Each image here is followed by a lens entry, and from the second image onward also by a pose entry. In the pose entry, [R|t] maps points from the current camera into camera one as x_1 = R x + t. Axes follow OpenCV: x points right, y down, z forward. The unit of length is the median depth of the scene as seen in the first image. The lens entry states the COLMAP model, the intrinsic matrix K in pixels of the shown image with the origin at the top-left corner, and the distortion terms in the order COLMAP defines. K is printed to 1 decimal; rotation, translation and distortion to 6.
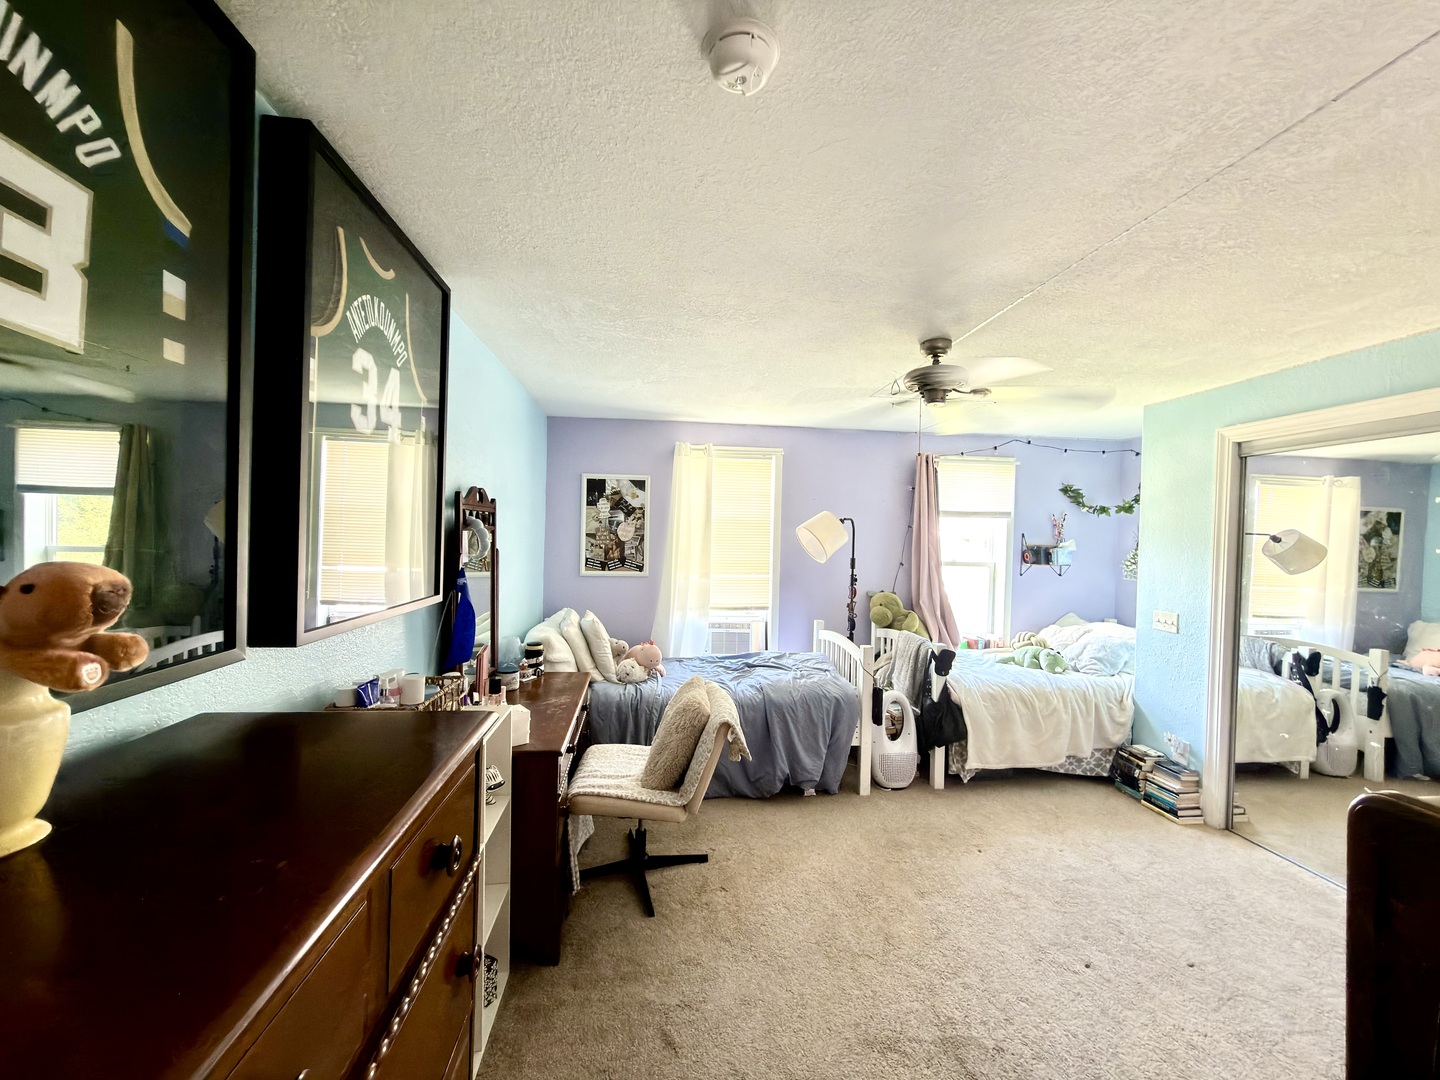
lens RADIAL K [[583.9, 0, 720.0], [0, 583.9, 540.0], [0, 0, 1]] dist [-0.000564, 0.000013]
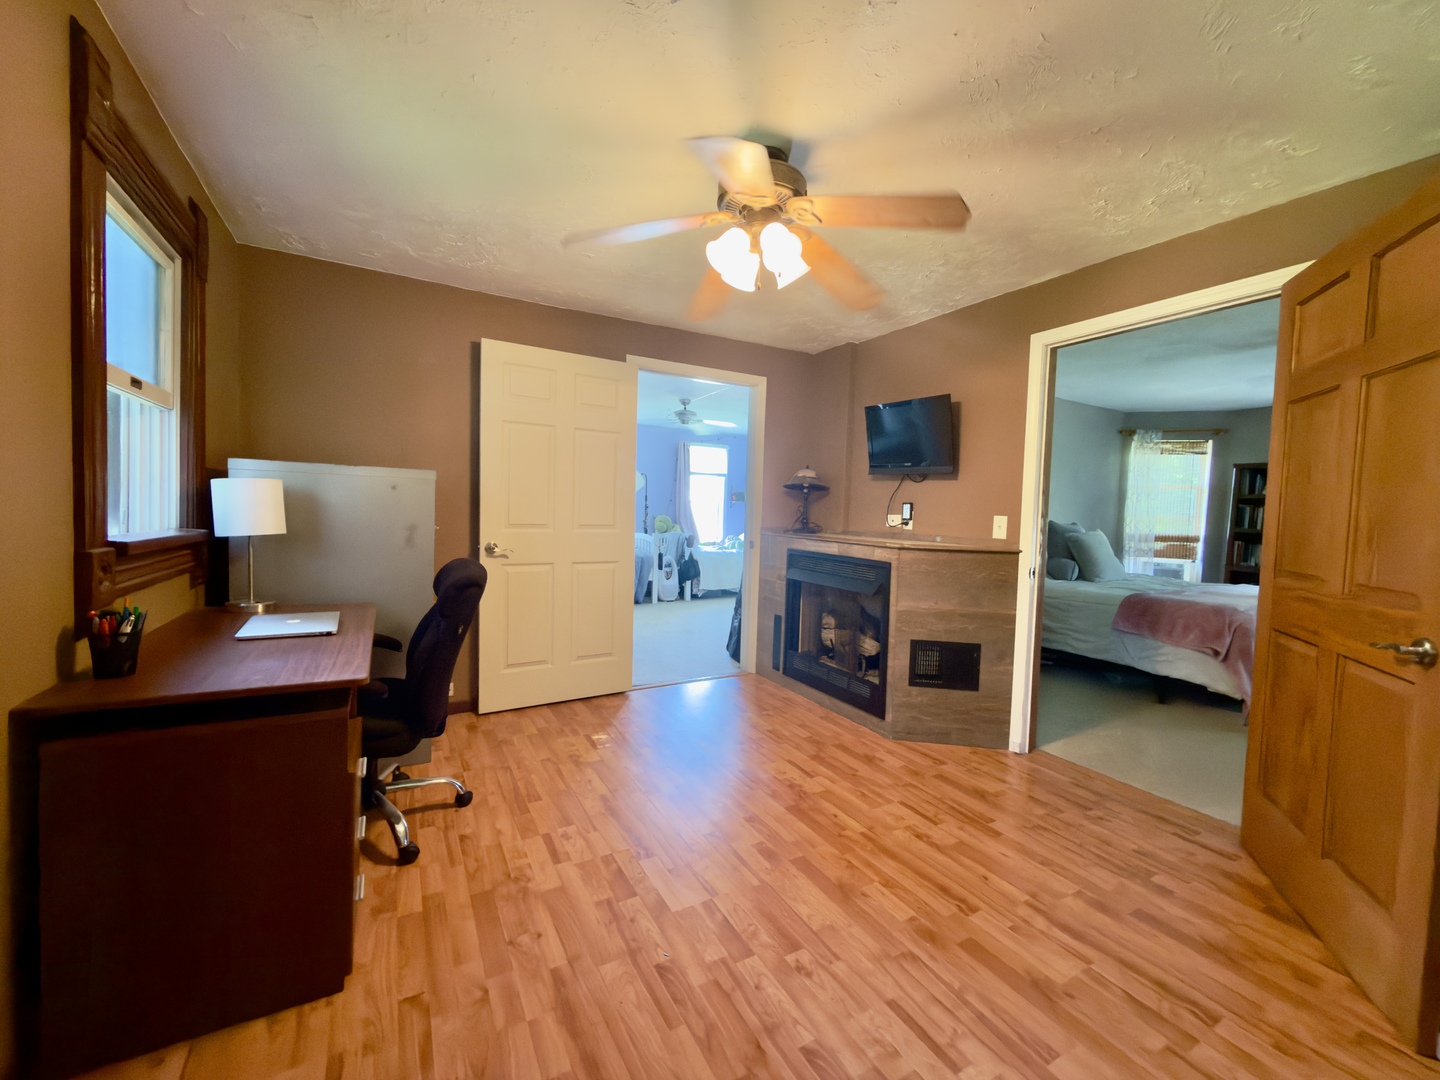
lens RADIAL K [[583.9, 0, 720.0], [0, 583.9, 540.0], [0, 0, 1]] dist [-0.000564, 0.000013]
pose [[0.924052, -0.012444, 0.382065, -0.333079], [-0.004245, 0.999074, 0.042807, 0.112684], [-0.382244, -0.041178, 0.923143, -1.016088]]
